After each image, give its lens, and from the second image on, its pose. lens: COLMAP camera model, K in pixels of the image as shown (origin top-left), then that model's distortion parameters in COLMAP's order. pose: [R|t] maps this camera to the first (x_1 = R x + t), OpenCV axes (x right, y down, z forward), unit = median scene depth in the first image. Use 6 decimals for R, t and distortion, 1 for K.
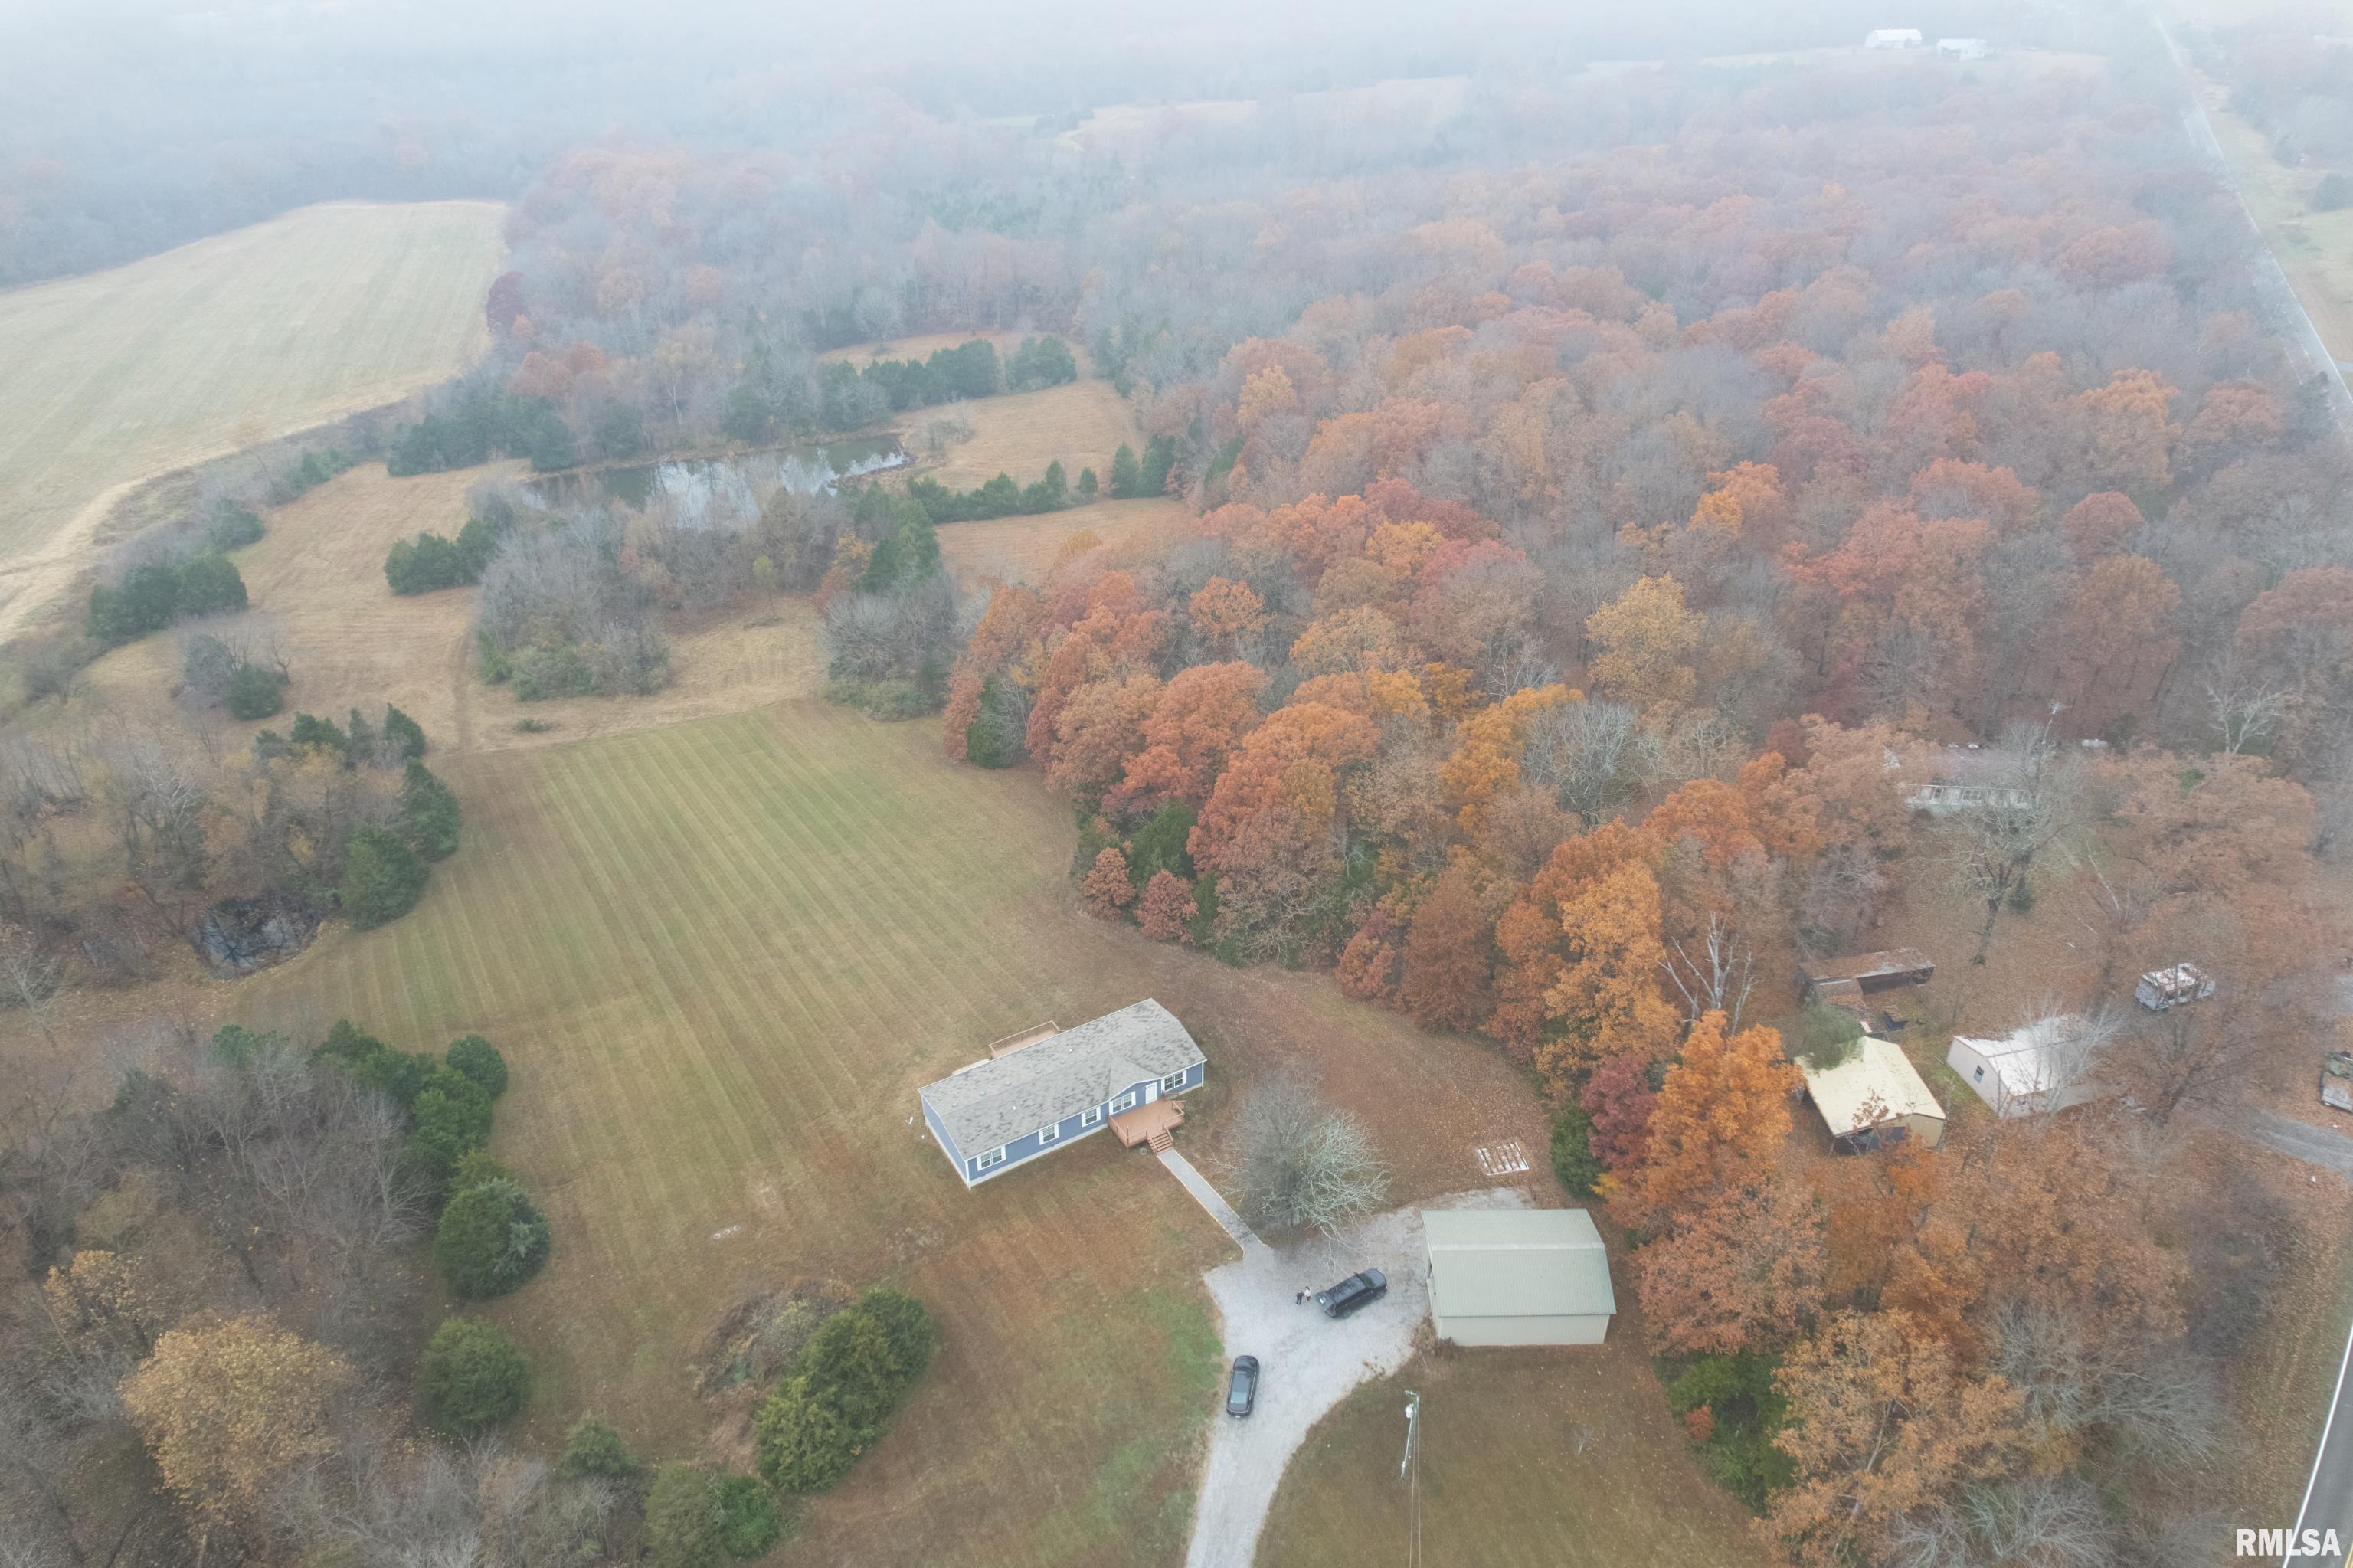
lens RADIAL K [[1505.2, 0, 1186.6], [0, 1505.2, 763.0], [0, 0, 1]] dist [-0.064943, 0.046924]
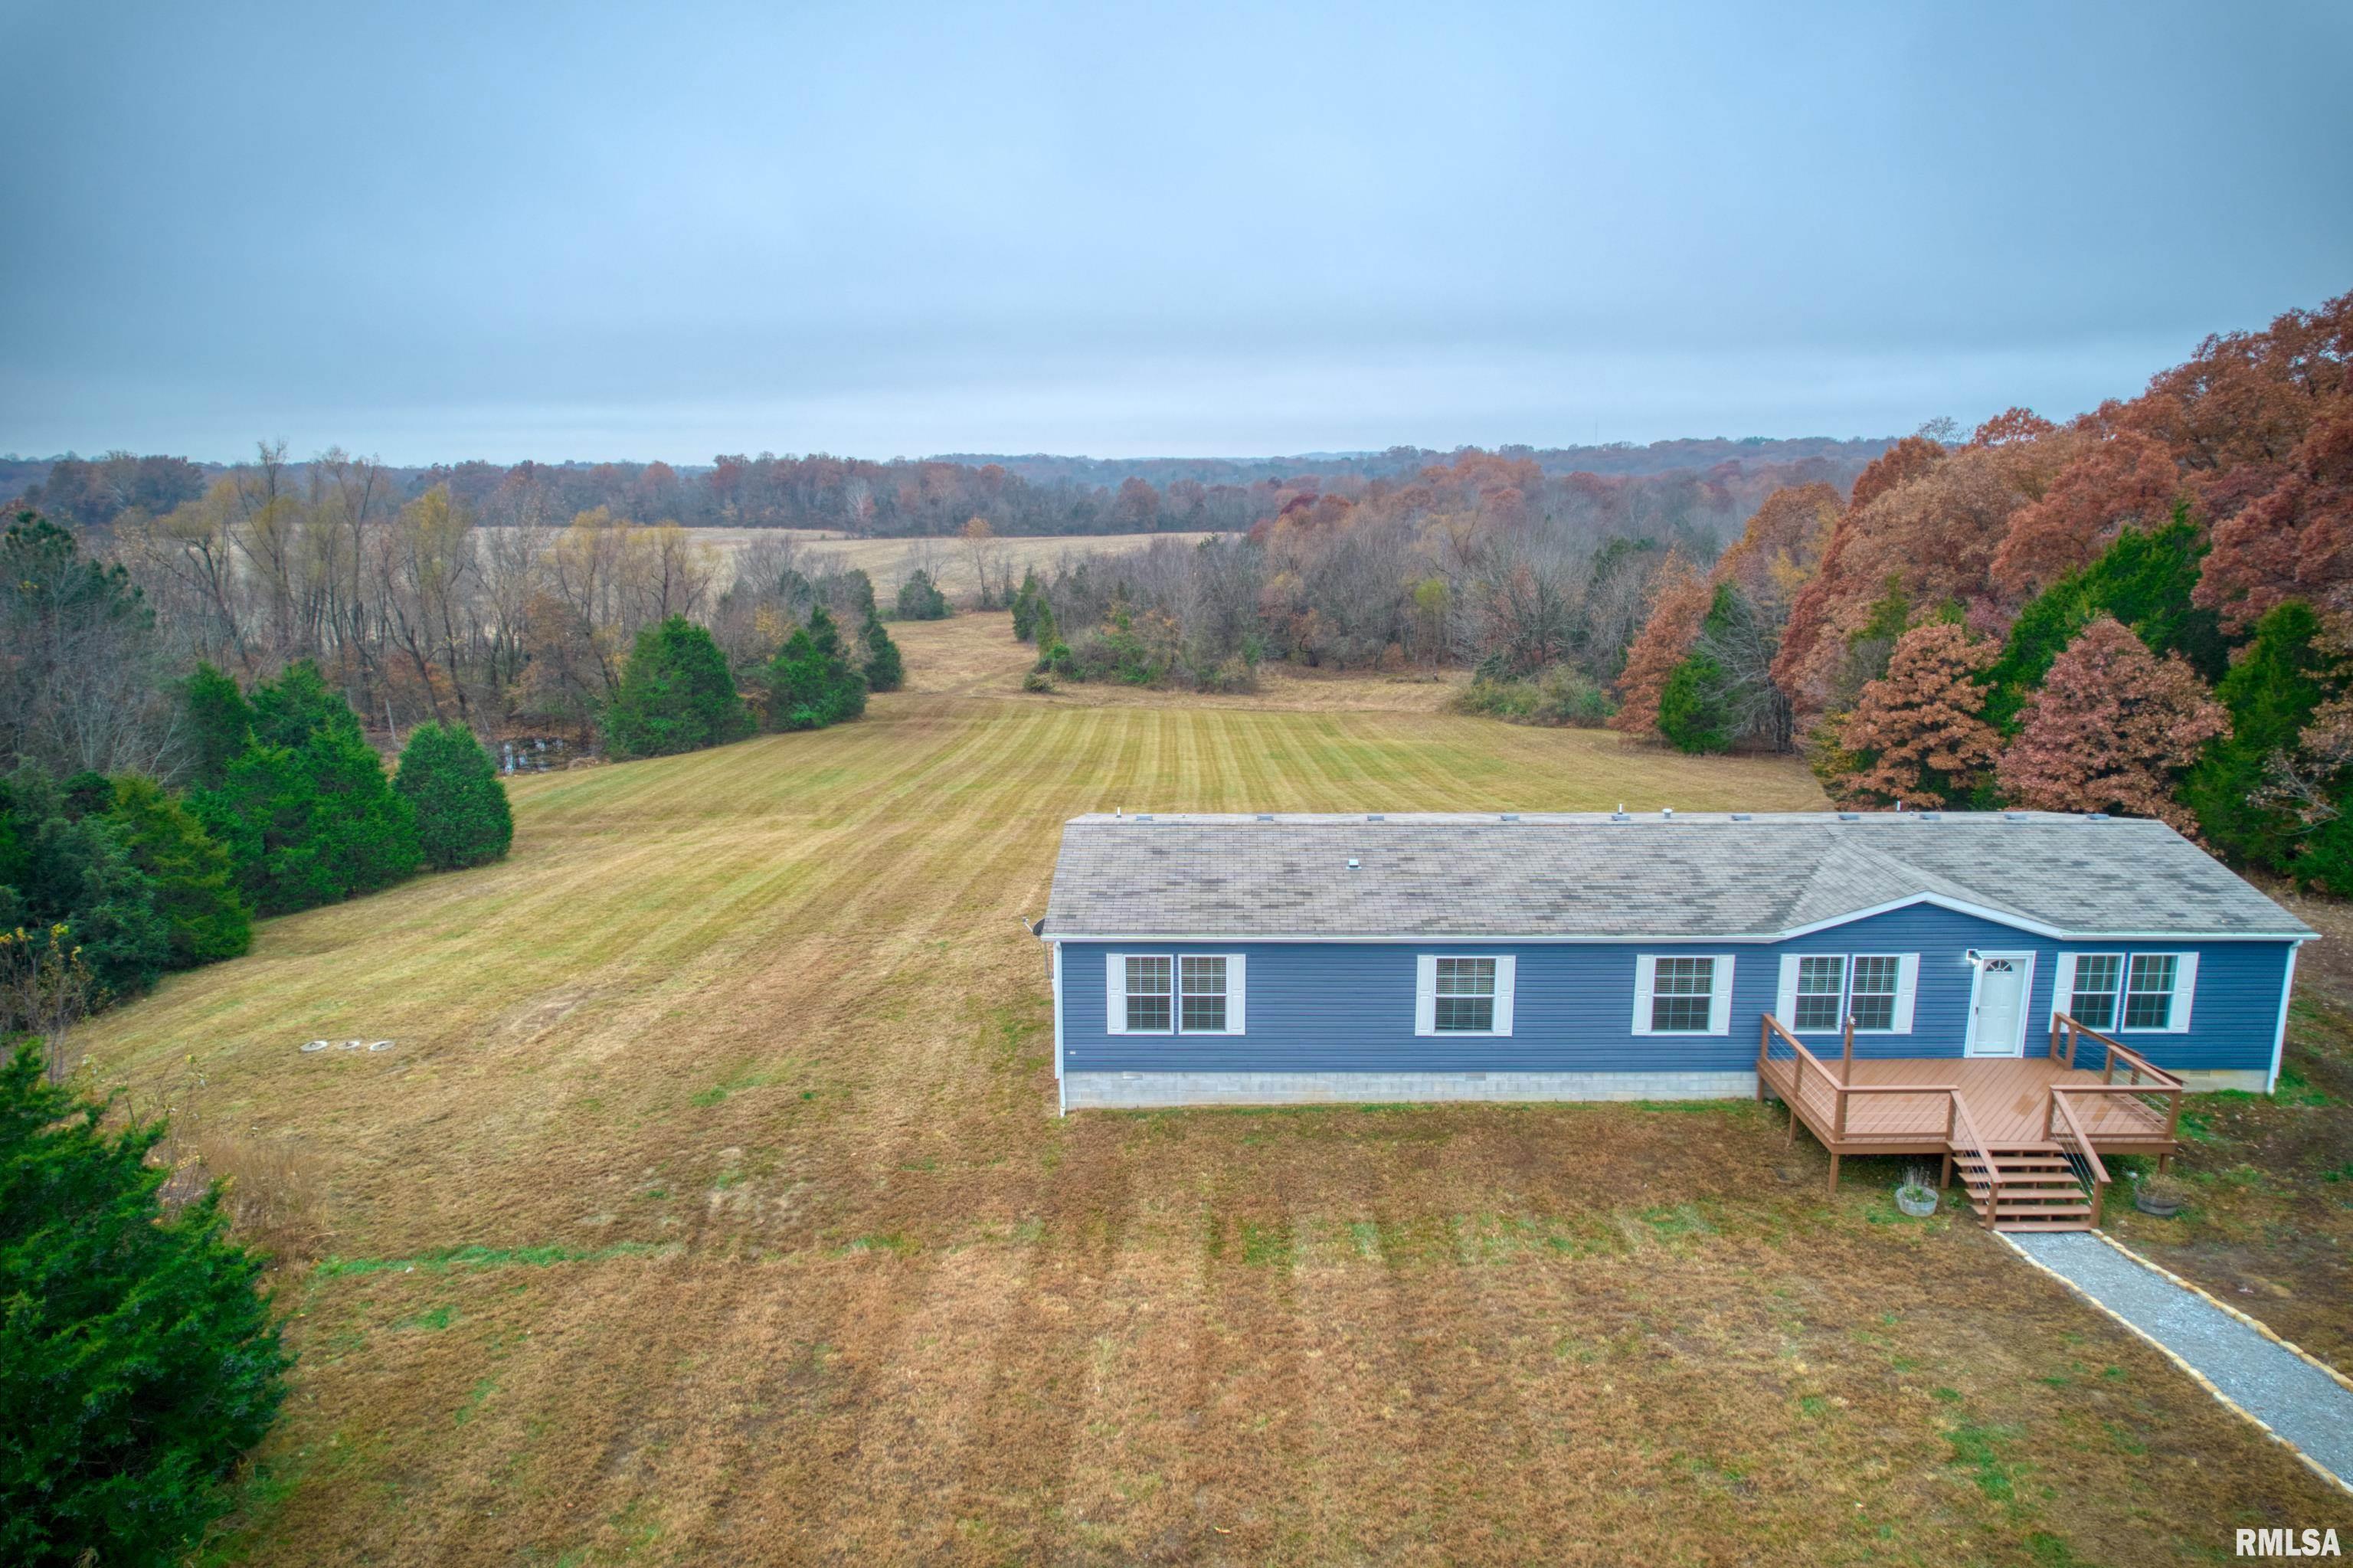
lens RADIAL K [[1505.2, 0, 1188.4], [0, 1505.2, 765.4], [0, 0, 1]] dist [-0.064943, 0.046924]
pose [[0.843660, 0.101612, -0.527174, -0.013504], [-0.276218, 0.924149, -0.263916, 0.279117], [0.460370, 0.368270, 0.807735, 0.773809]]
